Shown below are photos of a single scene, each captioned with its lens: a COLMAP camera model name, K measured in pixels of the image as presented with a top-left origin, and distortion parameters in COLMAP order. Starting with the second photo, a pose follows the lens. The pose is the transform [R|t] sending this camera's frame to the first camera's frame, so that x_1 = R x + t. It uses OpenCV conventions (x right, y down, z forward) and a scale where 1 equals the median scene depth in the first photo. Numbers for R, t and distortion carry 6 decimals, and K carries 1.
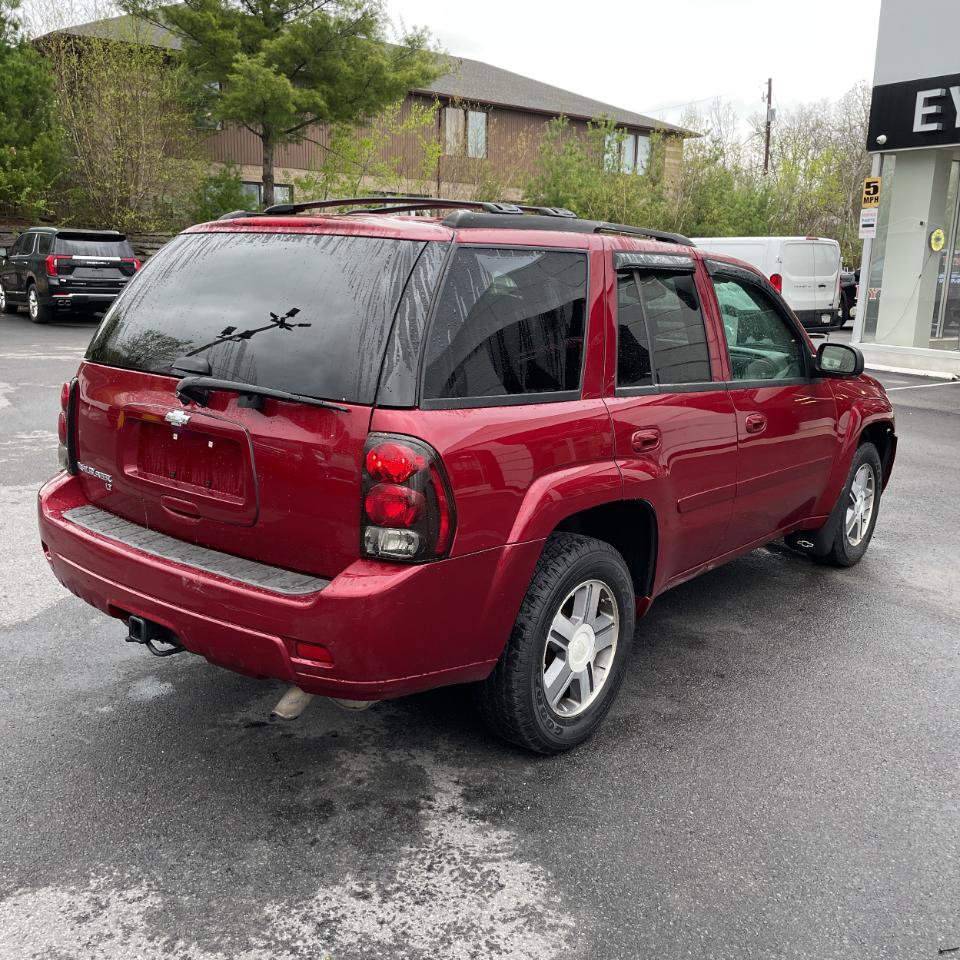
lens RADIAL K [[988.2, 0, 477.0], [0, 988.2, 481.7], [0, 0, 1]] dist [0.012037, 0.000000]
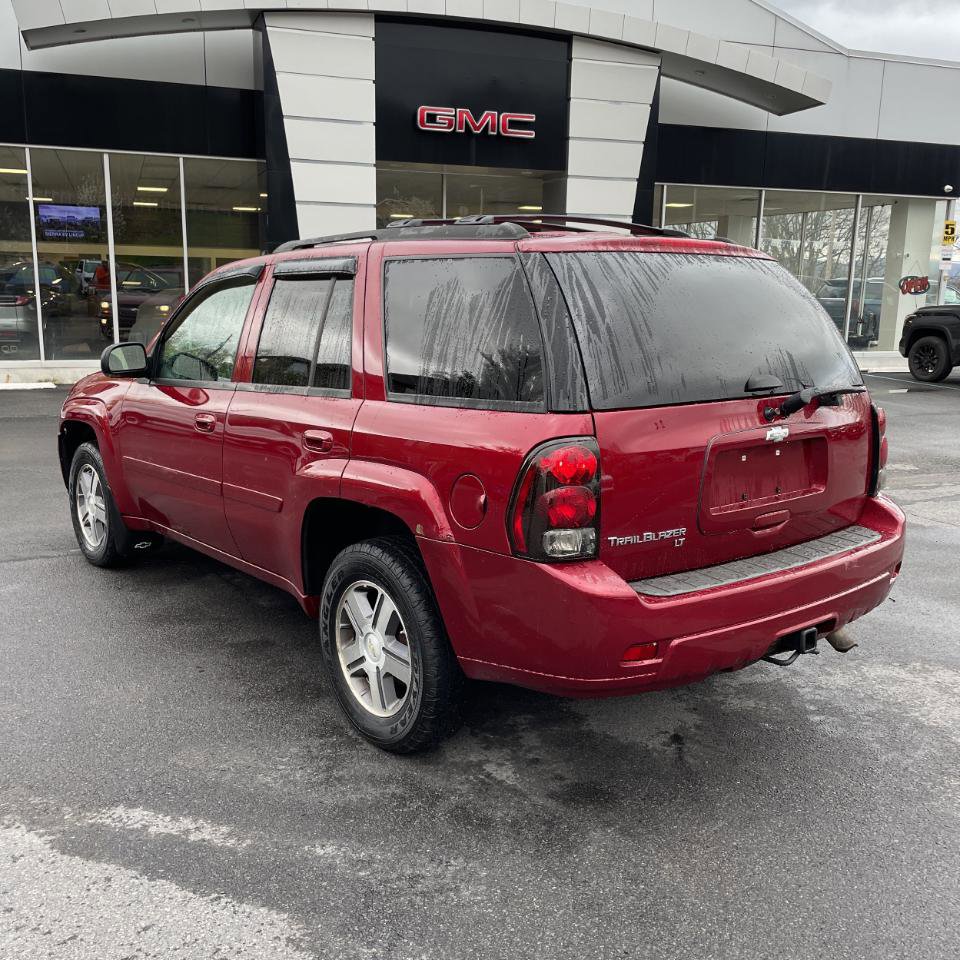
lens RADIAL K [[988.2, 0, 482.1], [0, 988.2, 487.6], [0, 0, 1]] dist [0.012037, 0.000000]
pose [[0.194989, -0.211194, 0.957798, -0.298881], [0.202434, 0.964181, 0.171390, -0.055030], [-0.959687, 0.160472, 0.230757, 0.232872]]
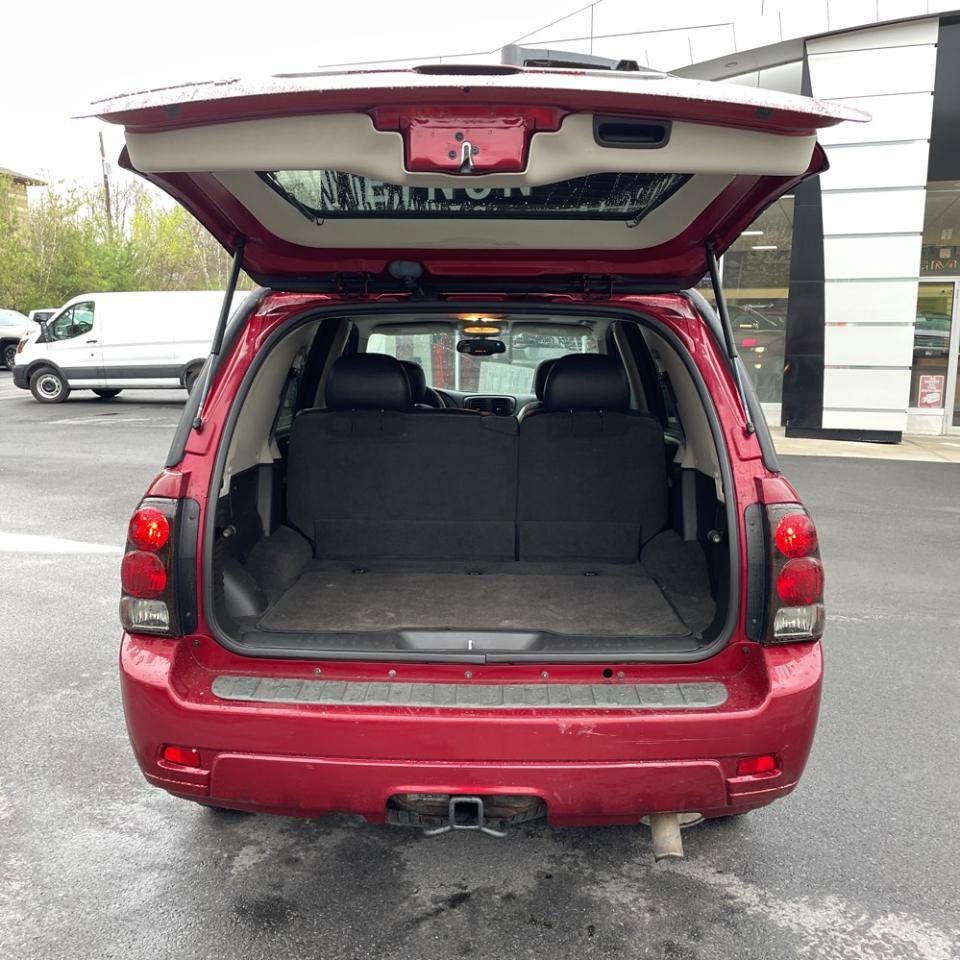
lens RADIAL K [[988.2, 0, 480.7], [0, 988.2, 479.5], [0, 0, 1]] dist [0.012037, 0.000000]
pose [[0.787504, -0.115810, 0.605330, -0.165635], [0.148020, 0.988979, -0.003357, -0.021231], [-0.598270, 0.092245, 0.795967, 0.081945]]
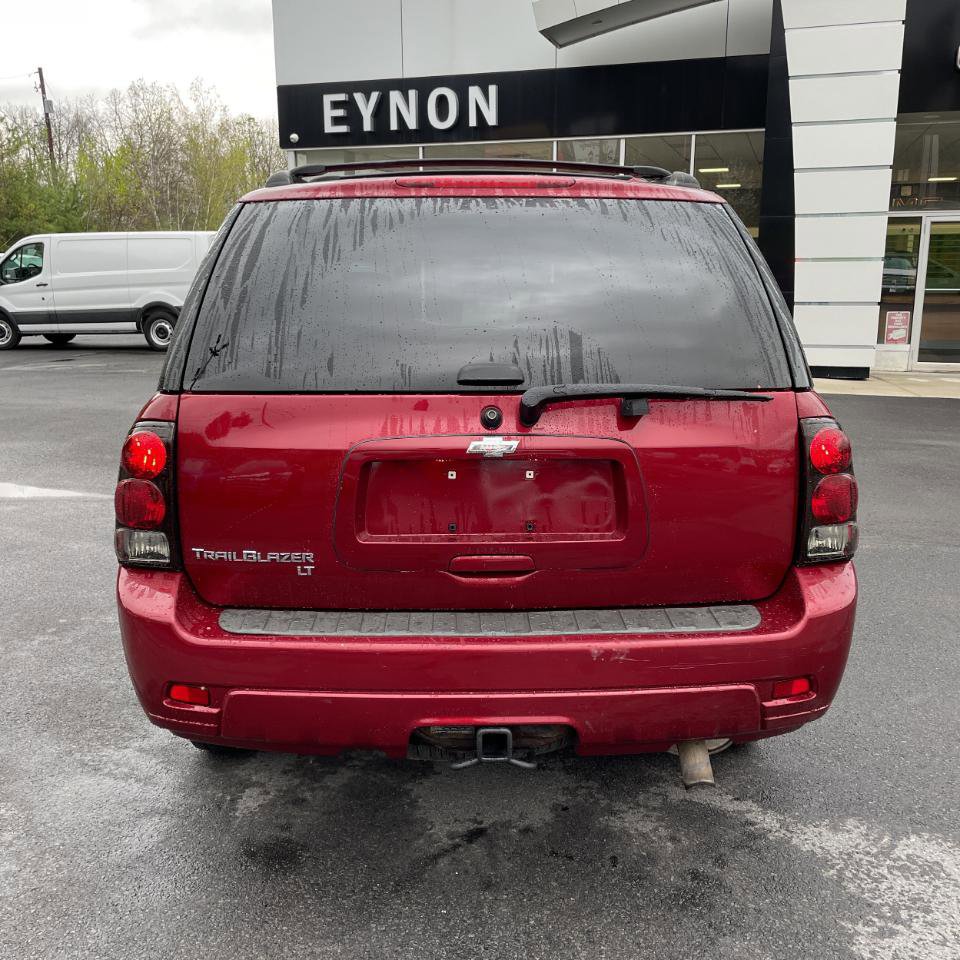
lens RADIAL K [[988.2, 0, 484.3], [0, 988.2, 476.3], [0, 0, 1]] dist [0.012037, 0.000000]
pose [[0.757731, -0.158682, 0.632980, -0.168310], [0.161843, 0.985377, 0.053285, -0.017999], [-0.632179, 0.062068, 0.772332, 0.096396]]
